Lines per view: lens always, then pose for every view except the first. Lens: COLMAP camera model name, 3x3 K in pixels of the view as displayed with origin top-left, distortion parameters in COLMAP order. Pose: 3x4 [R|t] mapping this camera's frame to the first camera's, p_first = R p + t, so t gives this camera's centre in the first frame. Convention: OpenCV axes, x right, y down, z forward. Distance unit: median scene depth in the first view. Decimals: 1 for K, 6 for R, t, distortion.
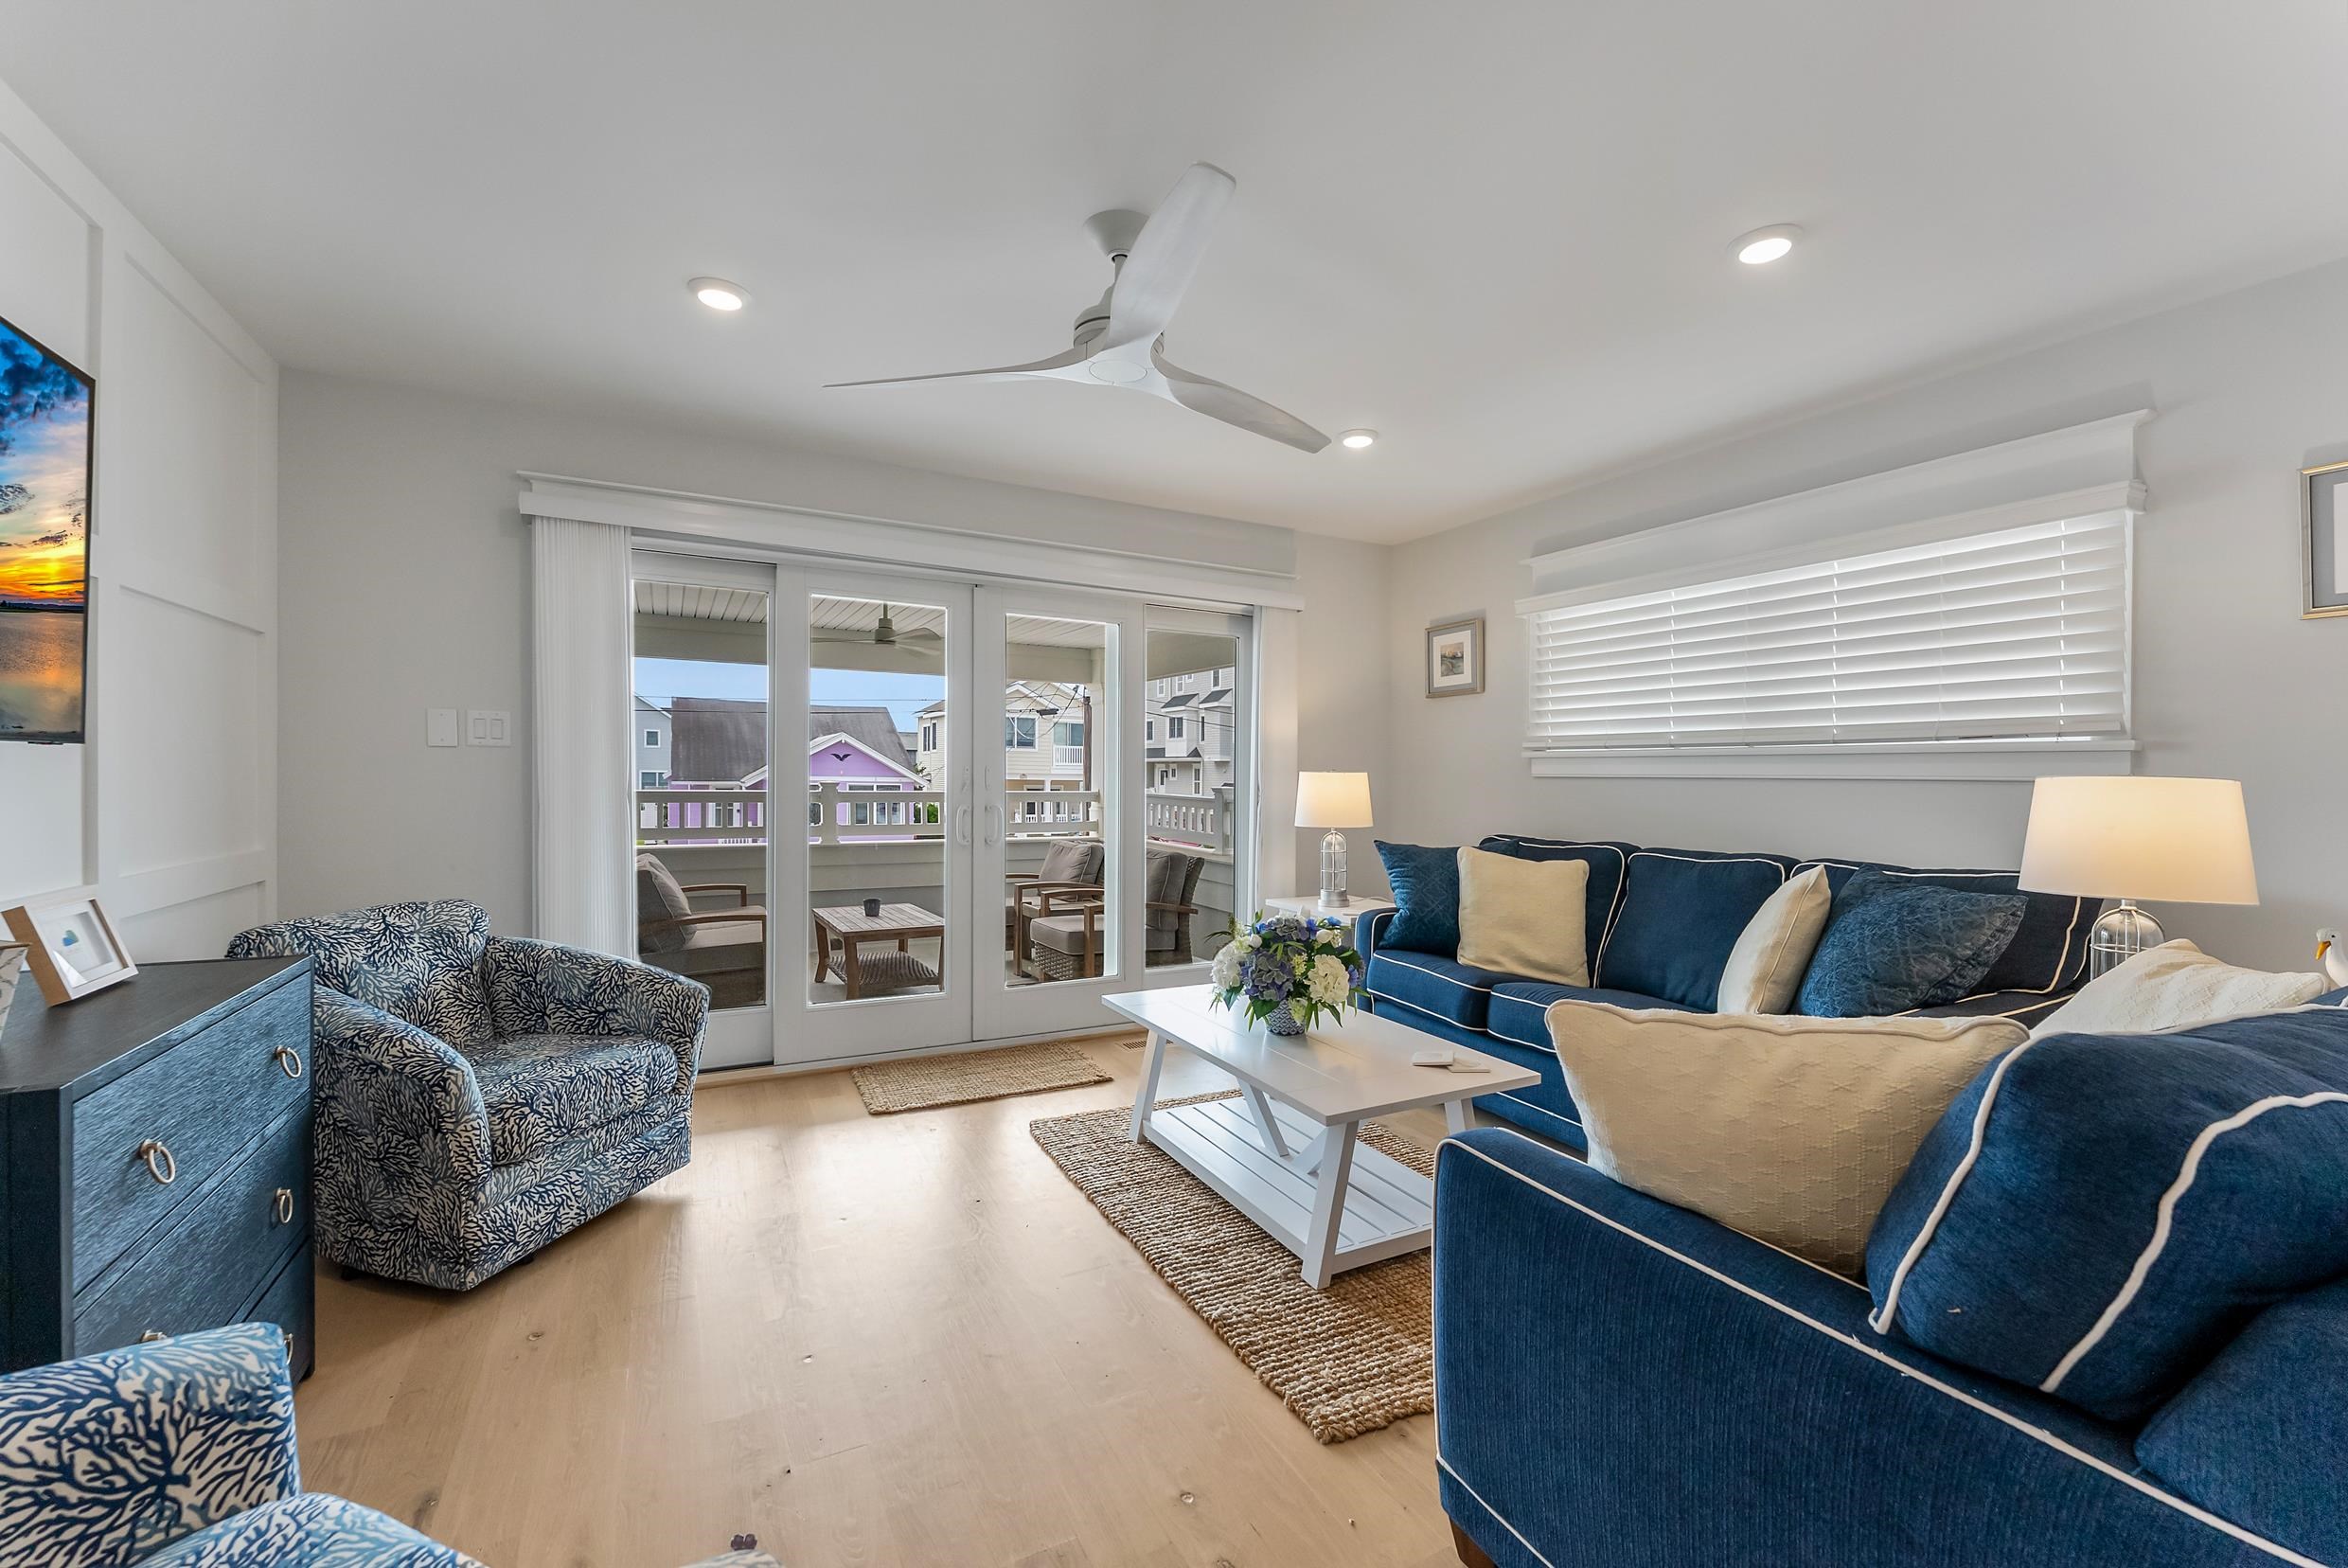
lens RADIAL K [[938.2, 0, 1174.0], [0, 938.2, 784.0], [0, 0, 1]] dist [-0.000412, -0.000163]
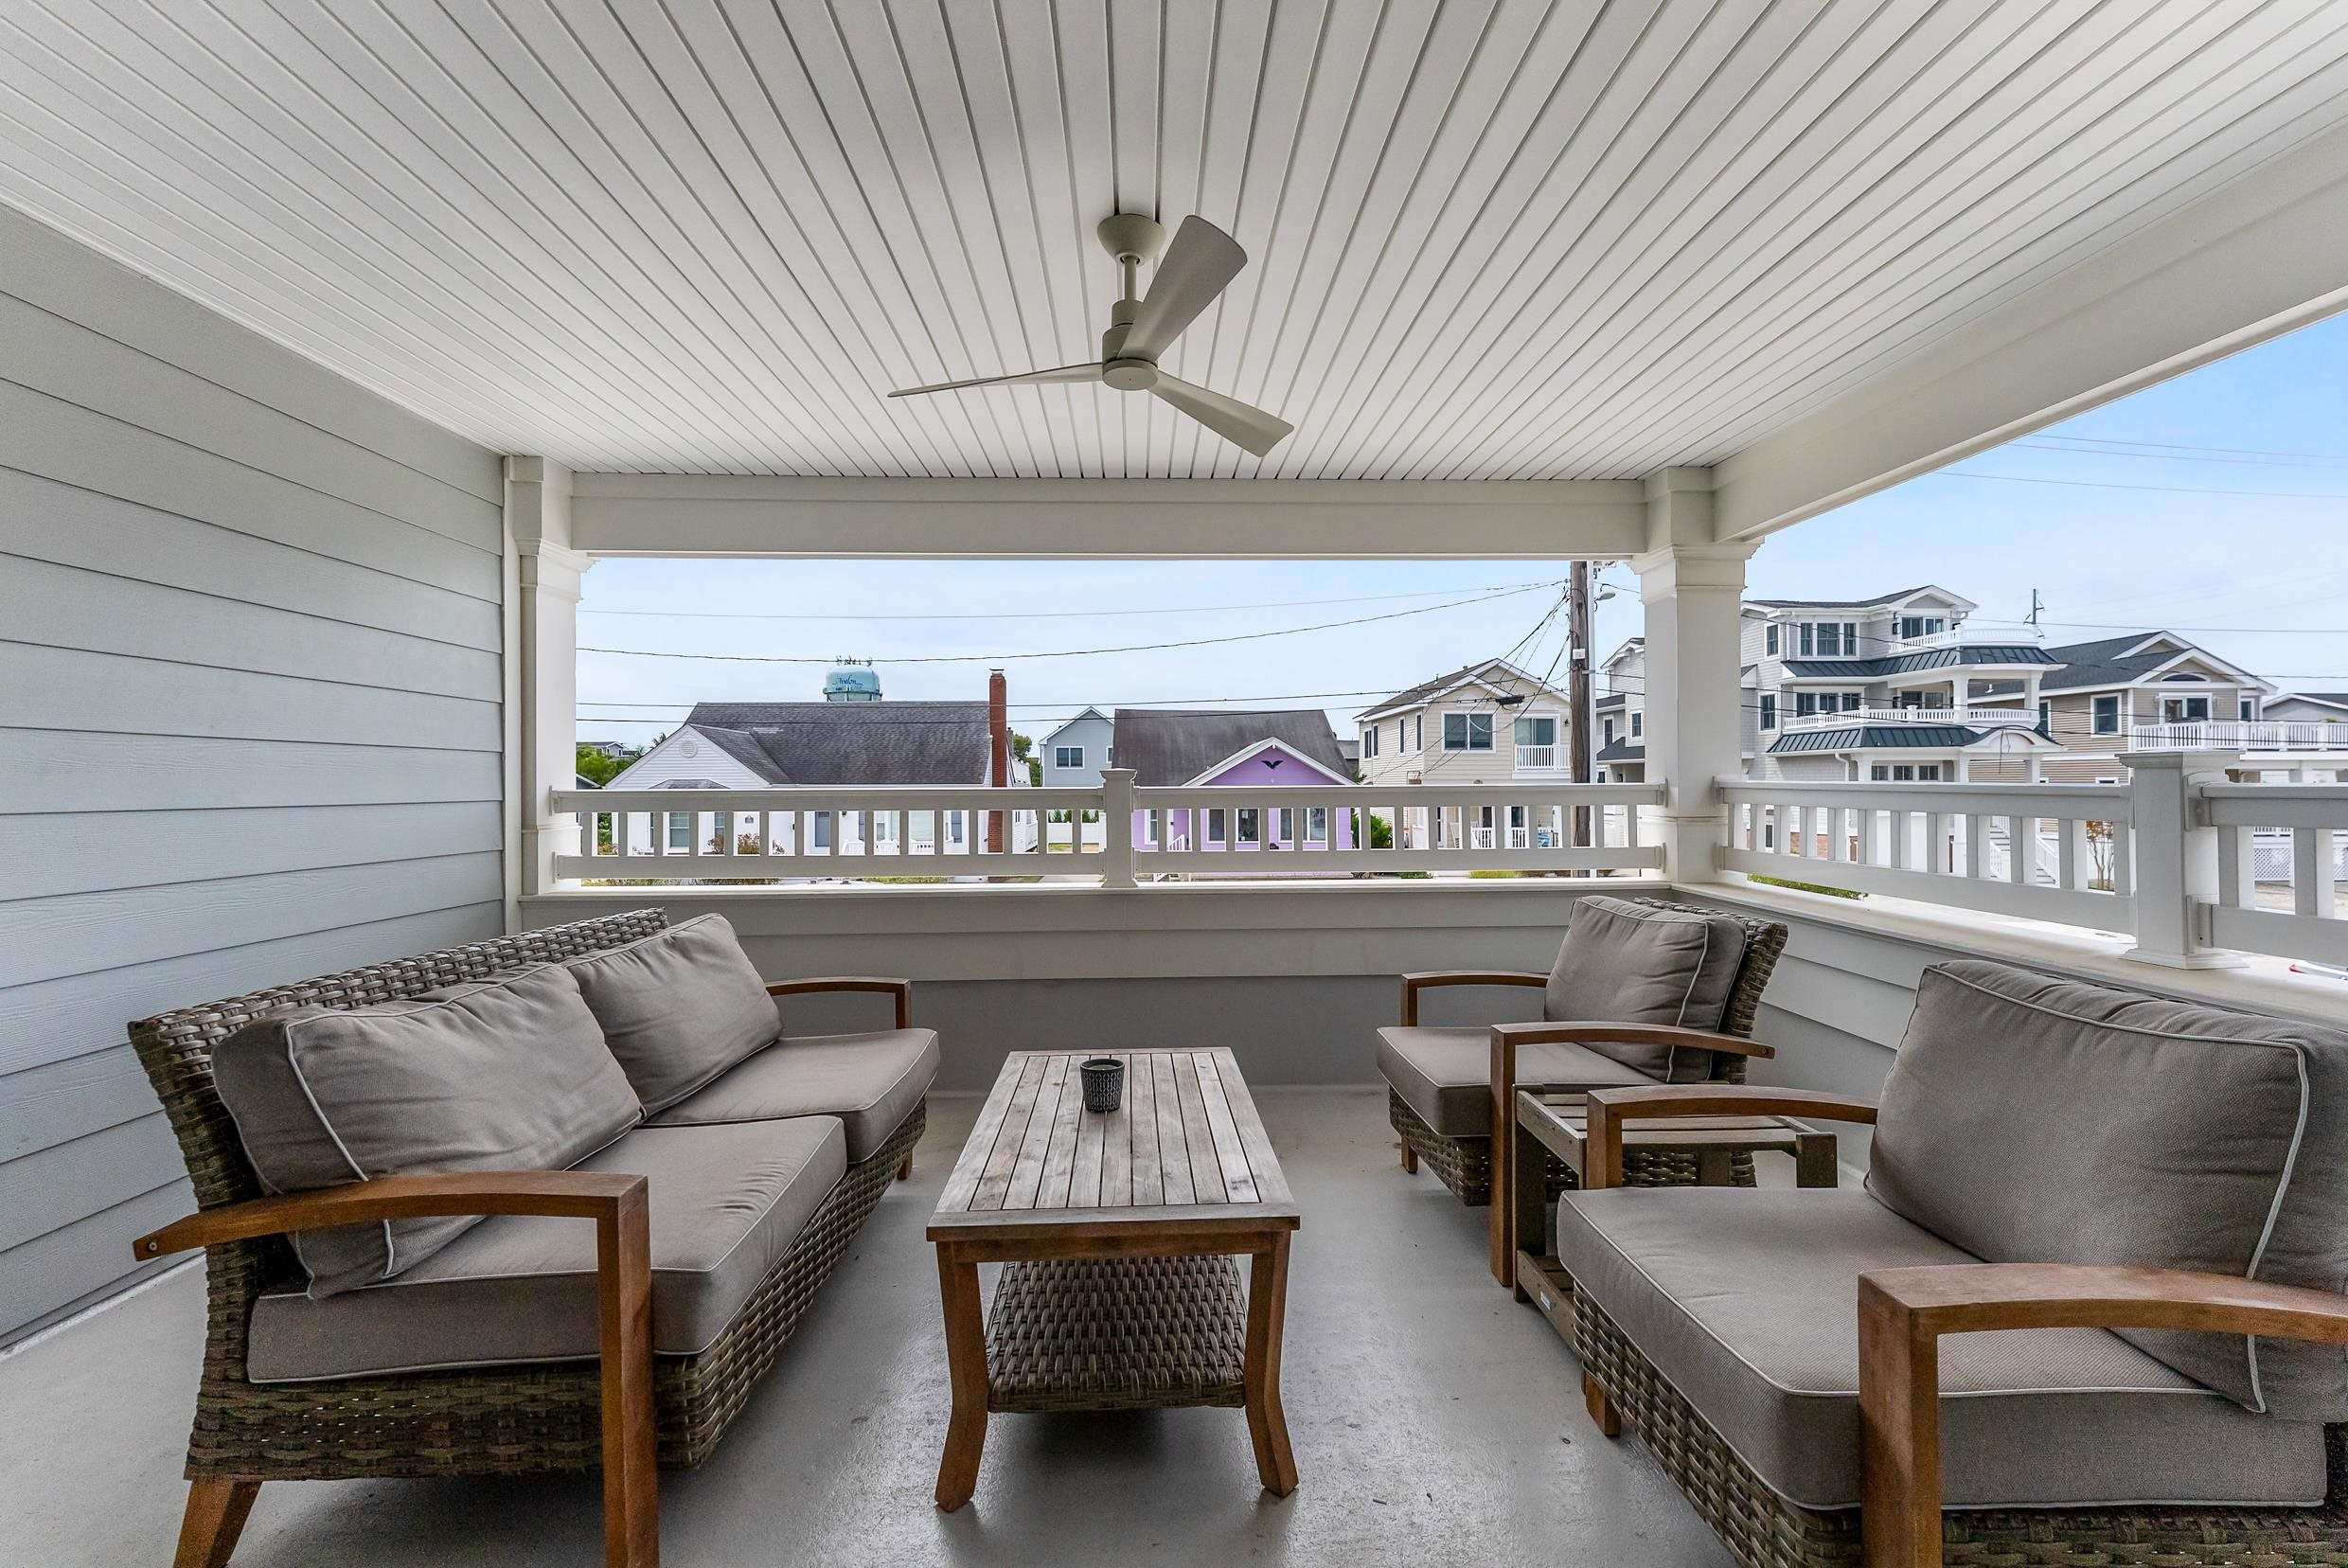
lens RADIAL K [[984.2, 0, 1174.0], [0, 984.2, 784.0], [0, 0, 1]] dist [-0.000287, 0.000565]
pose [[0.897129, -0.017701, -0.441413, -0.154179], [0.012722, 0.999818, -0.014238, 0.022452], [0.441585, 0.007158, 0.897191, 0.815721]]
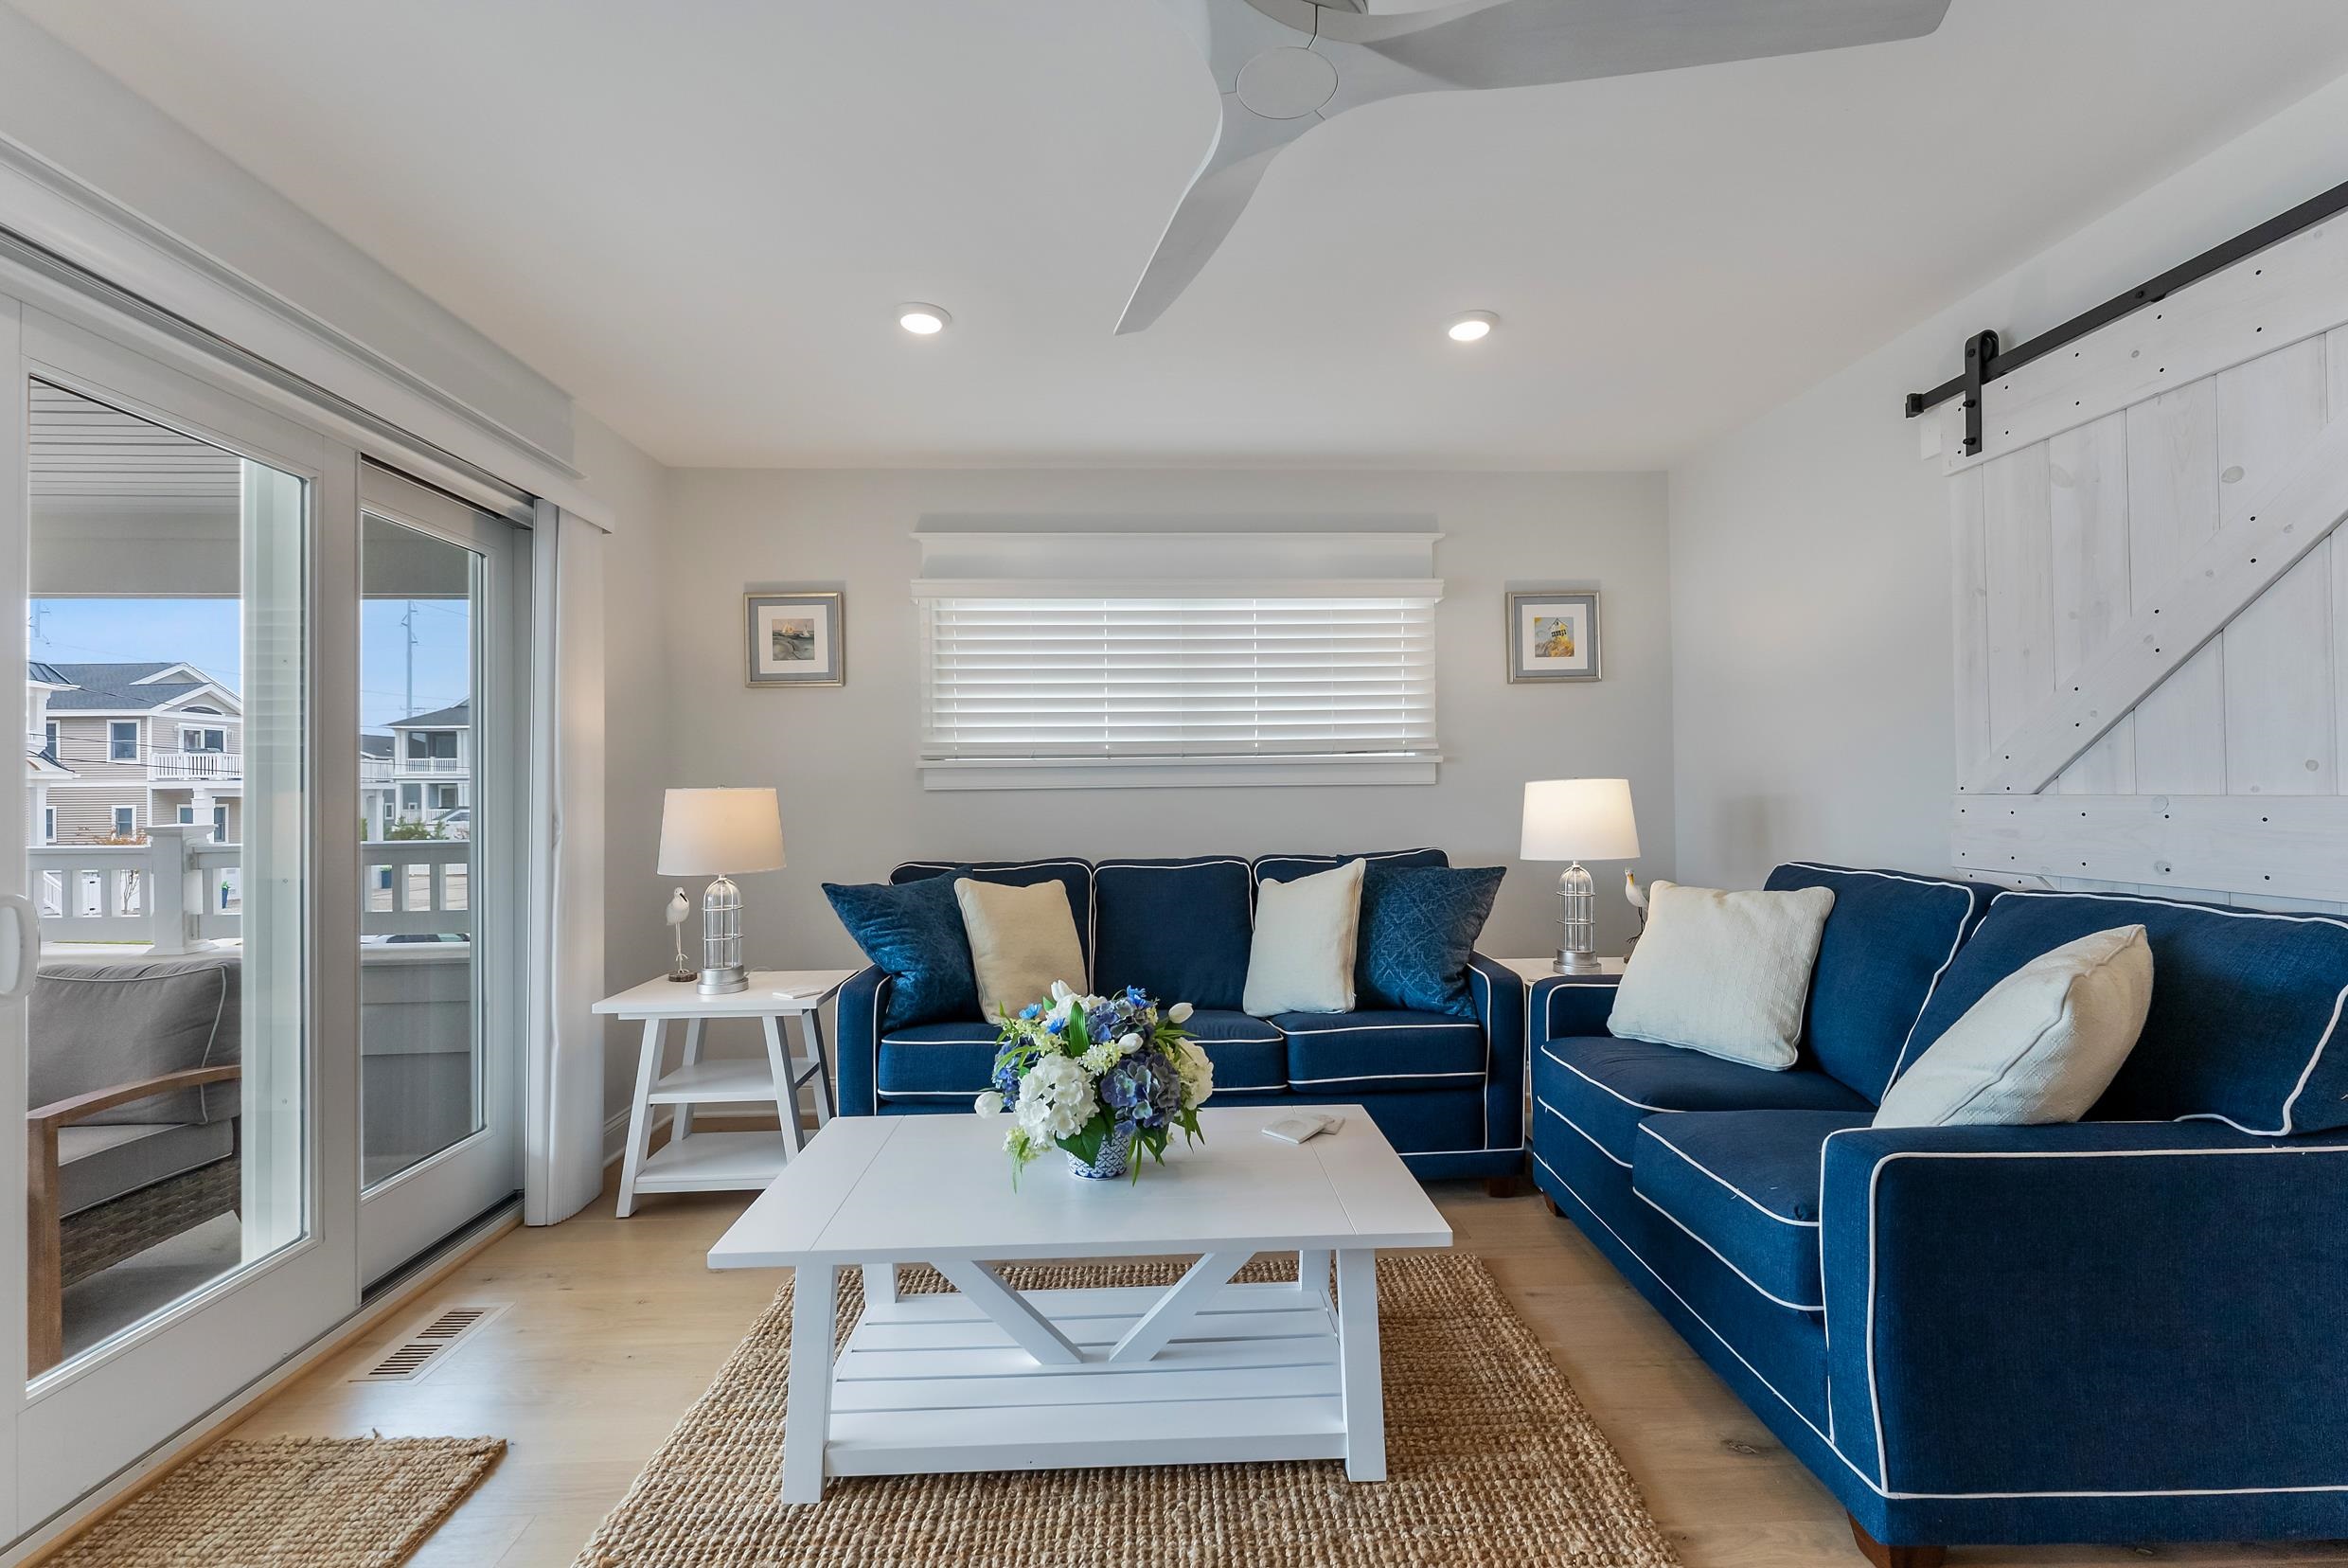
lens RADIAL K [[978.6, 0, 1174.0], [0, 978.6, 784.0], [0, 0, 1]] dist [-0.001099, -0.000225]
pose [[0.432826, -0.010822, 0.901413, -0.293646], [0.025605, 0.999672, -0.000293, -0.007147], [-0.901114, 0.023208, 0.432961, 0.386089]]
